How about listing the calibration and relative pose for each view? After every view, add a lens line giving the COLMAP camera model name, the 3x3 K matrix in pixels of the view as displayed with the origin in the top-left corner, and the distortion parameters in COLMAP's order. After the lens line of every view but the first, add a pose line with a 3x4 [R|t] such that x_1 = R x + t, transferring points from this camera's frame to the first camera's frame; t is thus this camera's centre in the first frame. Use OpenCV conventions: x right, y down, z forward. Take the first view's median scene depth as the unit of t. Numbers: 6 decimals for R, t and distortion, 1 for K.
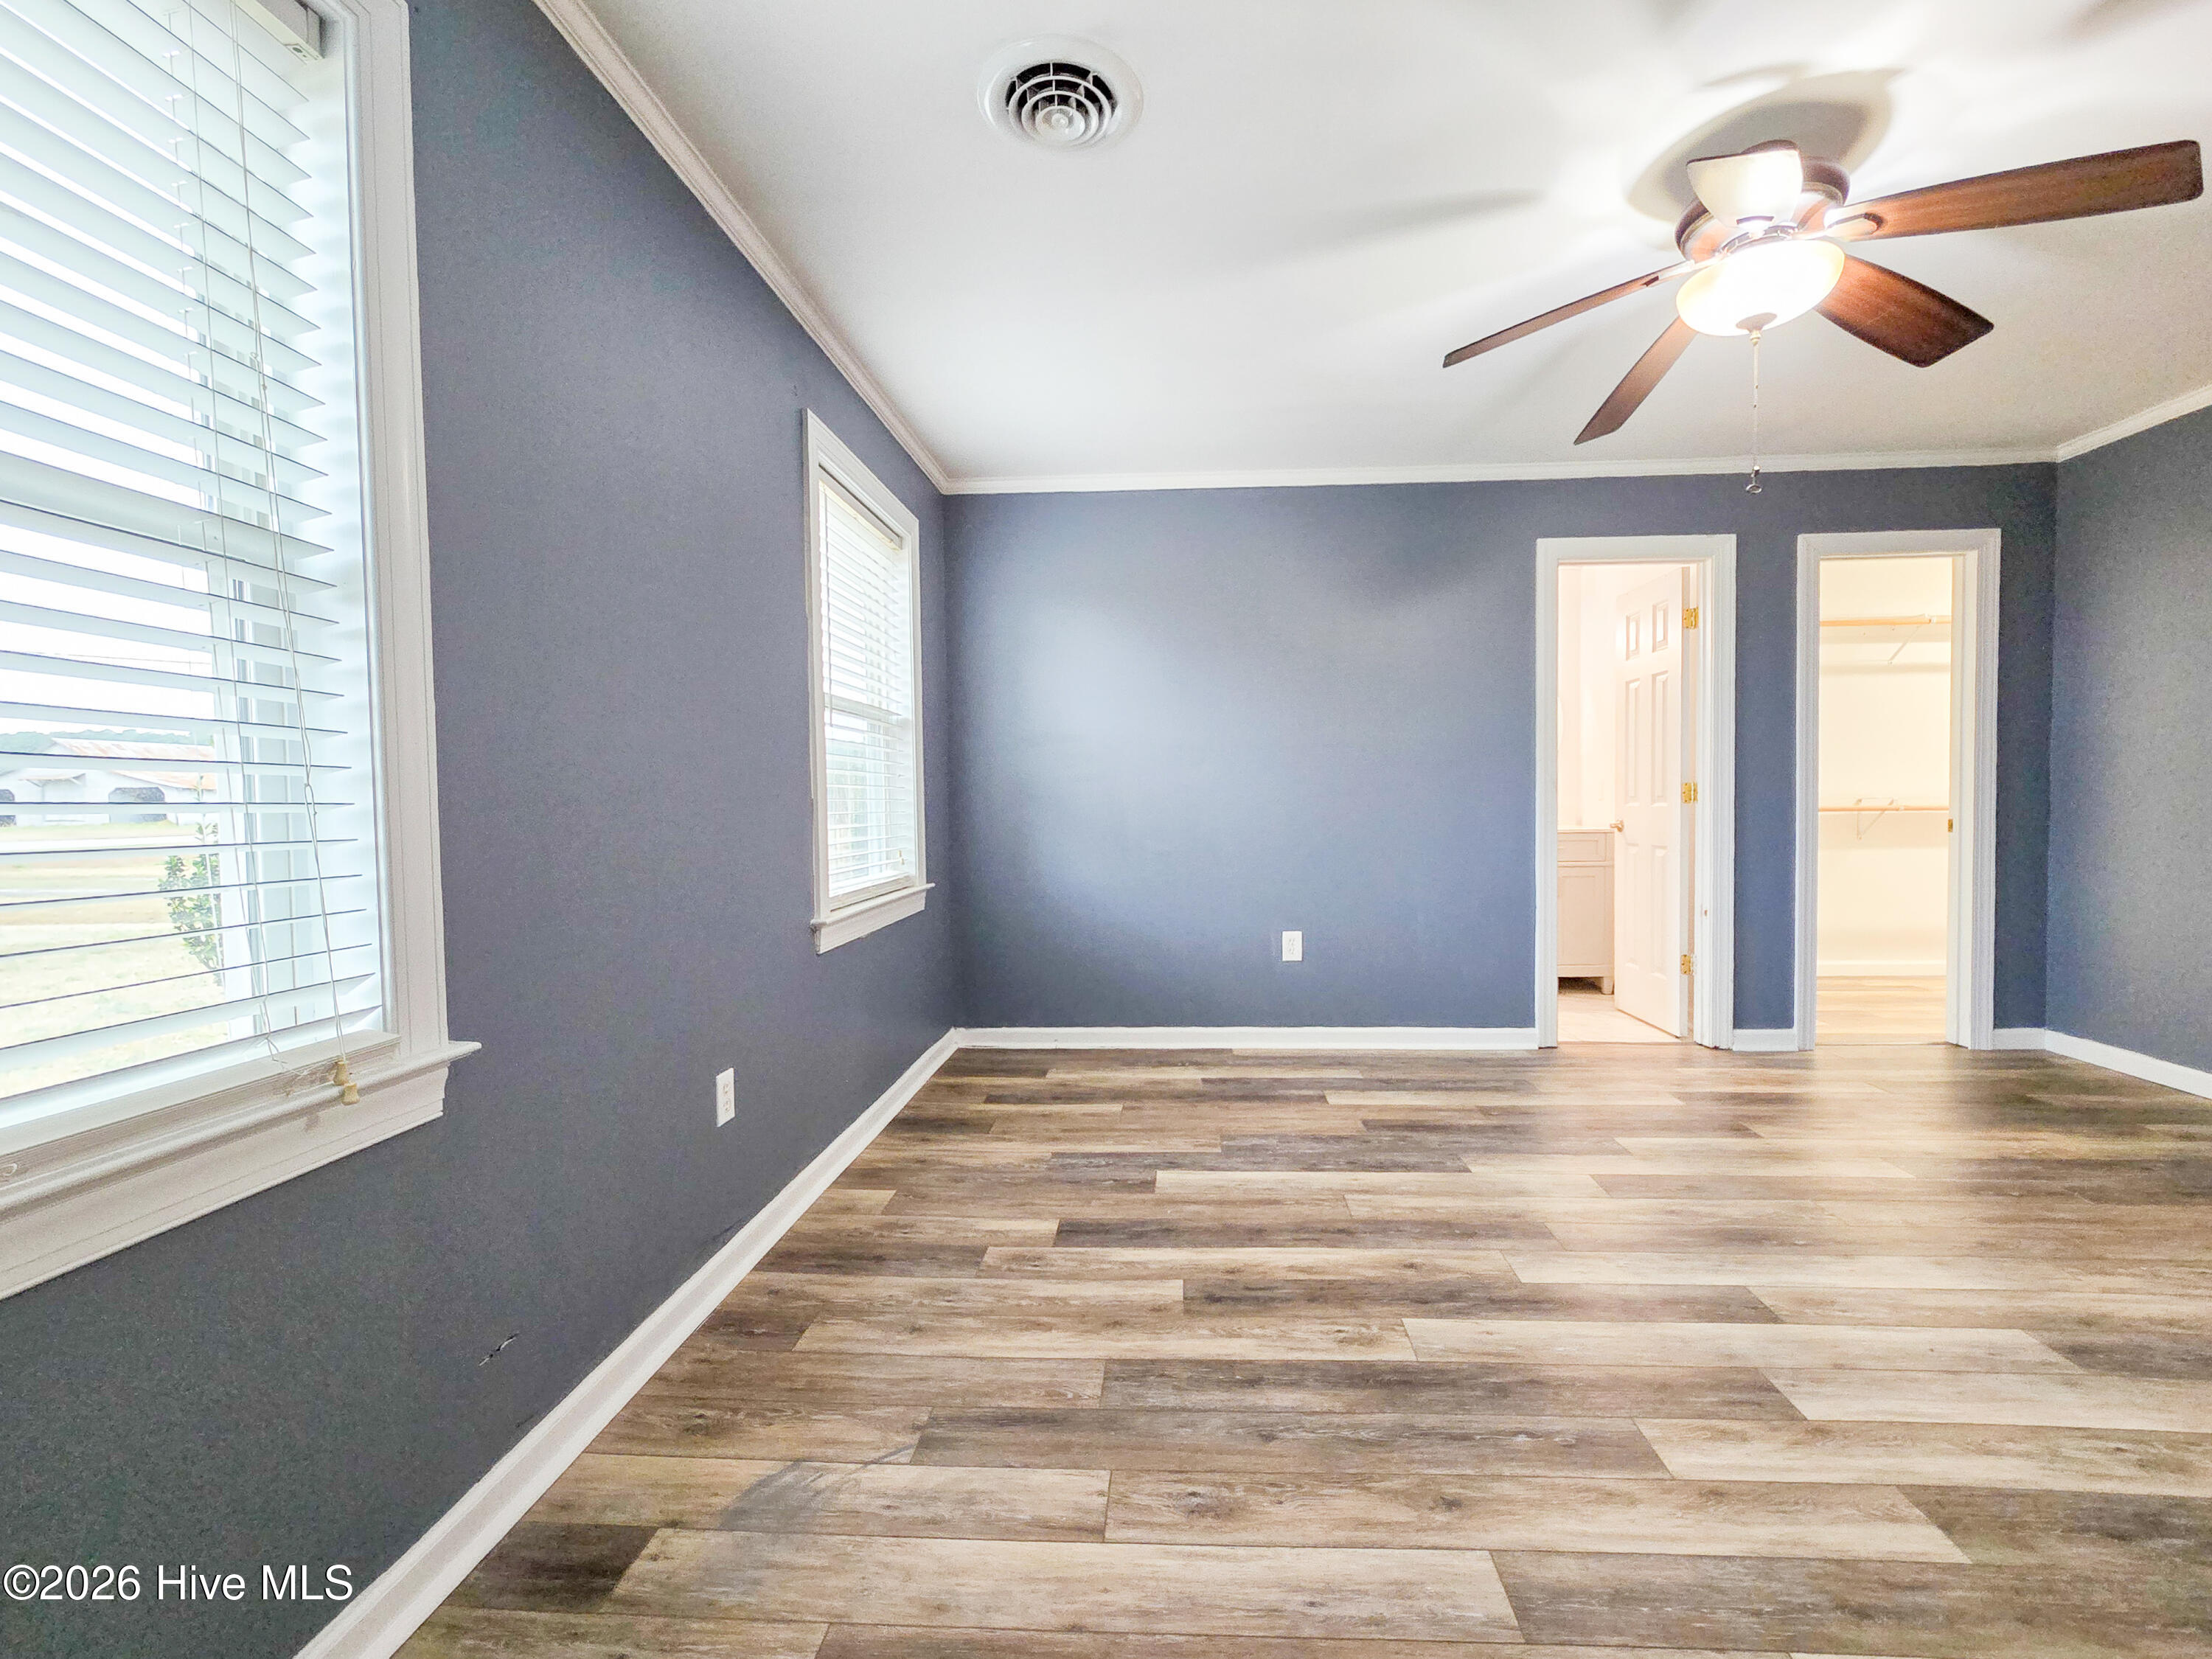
lens RADIAL K [[921.1, 0, 1116.3], [0, 921.1, 830.0], [0, 0, 1]] dist [-0.000441, -0.001315]
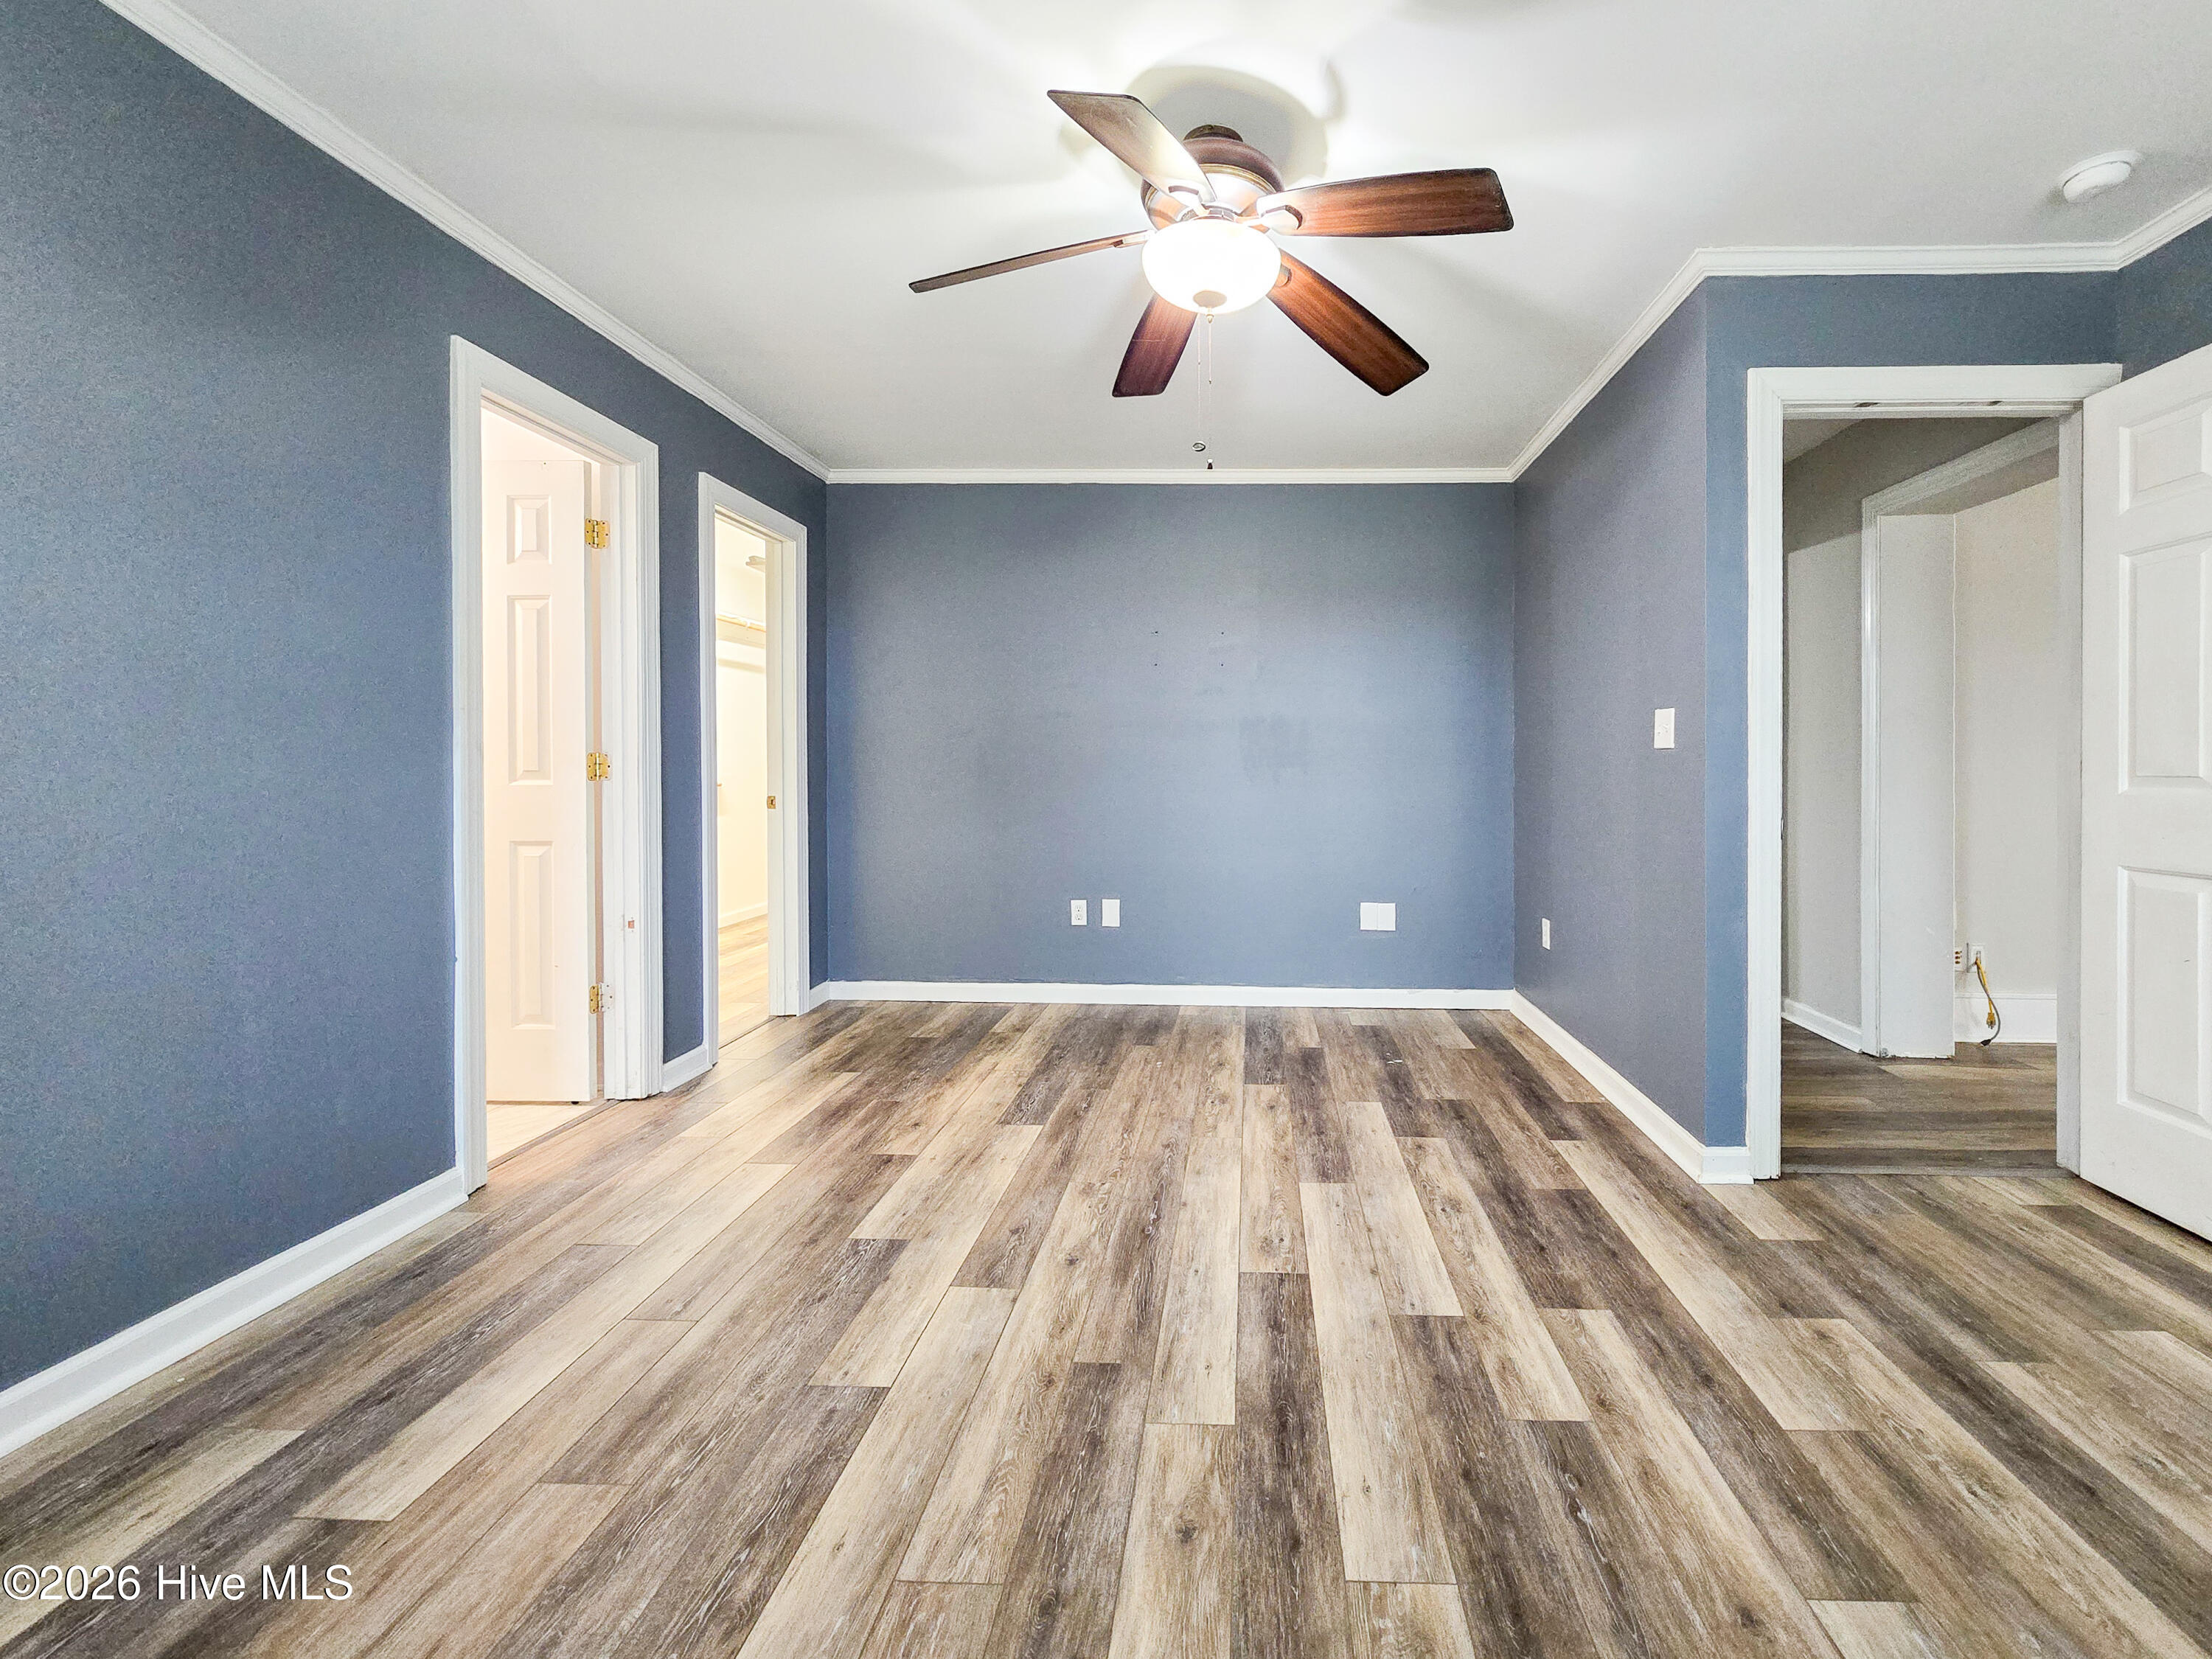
lens RADIAL K [[963.4, 0, 1212.5], [0, 963.4, 769.5], [0, 0, 1]] dist [-0.001671, -0.000404]
pose [[-0.044853, 0.010789, 0.998935, -0.255095], [0.031358, 0.999464, -0.009386, -0.022478], [-0.998501, 0.030904, -0.045167, 0.778393]]
